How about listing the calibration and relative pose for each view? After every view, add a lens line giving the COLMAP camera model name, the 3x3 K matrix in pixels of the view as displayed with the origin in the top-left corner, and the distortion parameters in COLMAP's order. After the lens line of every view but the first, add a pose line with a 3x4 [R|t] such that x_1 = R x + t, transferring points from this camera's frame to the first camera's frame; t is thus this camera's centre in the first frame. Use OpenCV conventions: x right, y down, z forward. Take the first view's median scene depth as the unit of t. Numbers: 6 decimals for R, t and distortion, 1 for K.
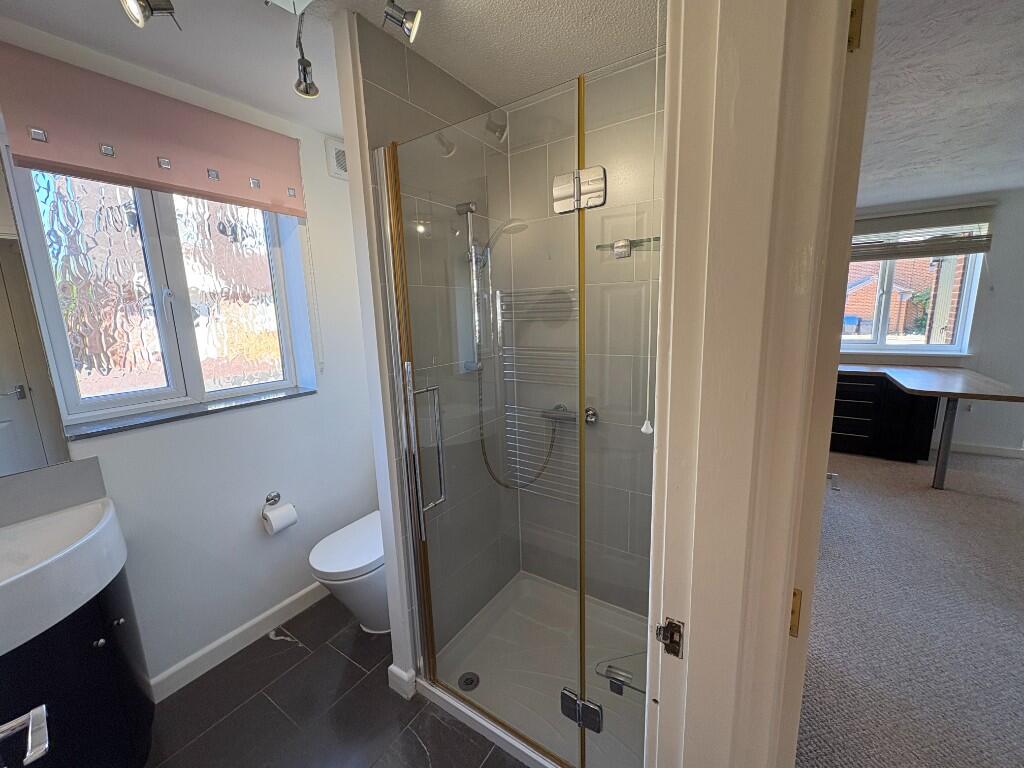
lens RADIAL K [[406.1, 0, 510.6], [0, 406.1, 384.3], [0, 0, 1]] dist [0.000325, -0.000254]
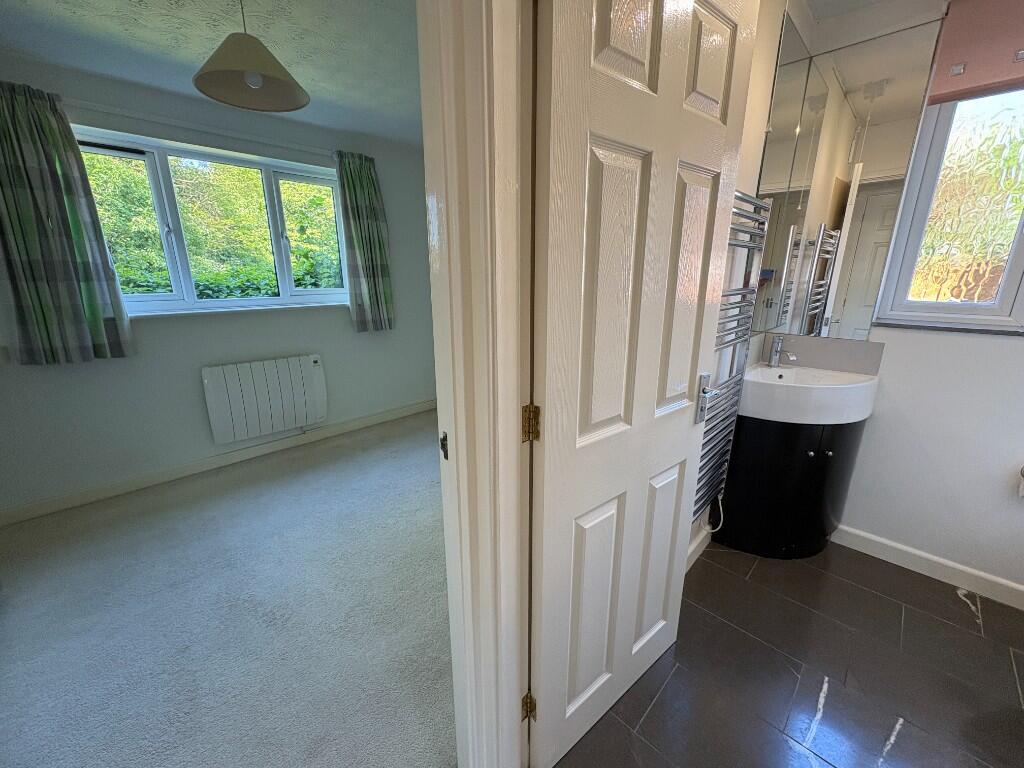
lens RADIAL K [[406.1, 0, 510.5], [0, 406.1, 384.6], [0, 0, 1]] dist [0.000325, -0.000254]
pose [[-0.190615, 0.291251, -0.937464, 0.317942], [-0.168263, 0.931147, 0.323501, 0.061480], [0.967137, 0.219405, -0.128484, 0.041118]]
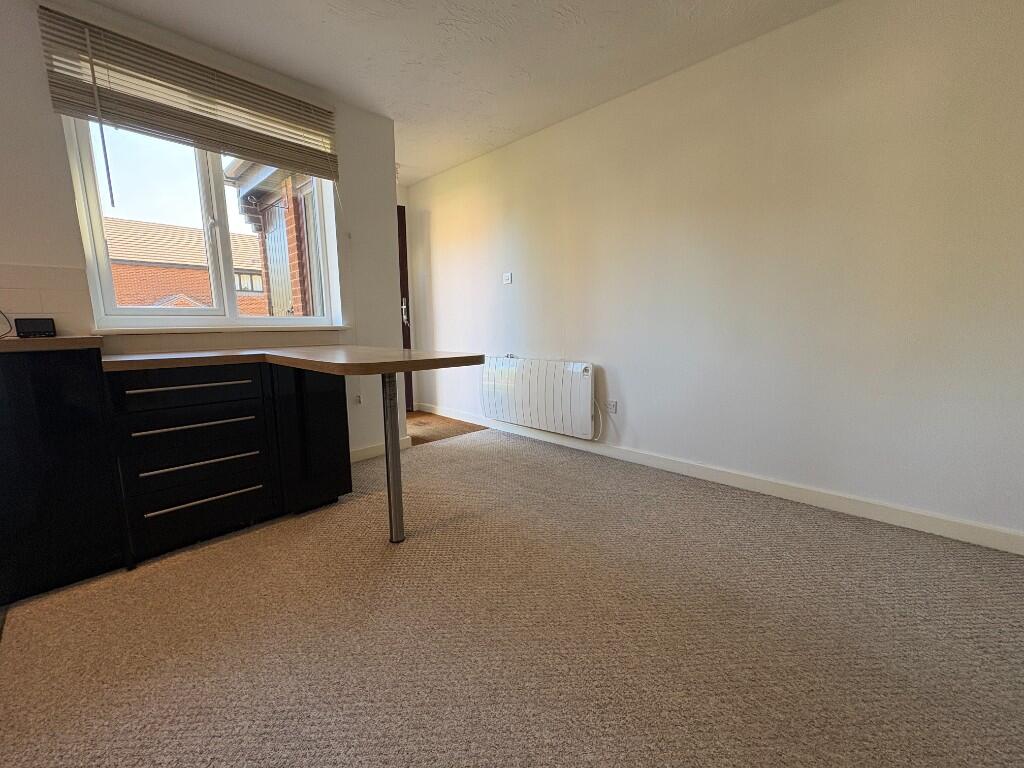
lens RADIAL K [[406.1, 0, 509.1], [0, 406.1, 382.5], [0, 0, 1]] dist [0.000325, -0.000254]
pose [[0.183953, -0.100291, 0.977805, 0.853075], [0.194694, 0.978789, 0.063765, 0.063565], [-0.963460, 0.178643, 0.199577, 1.069684]]
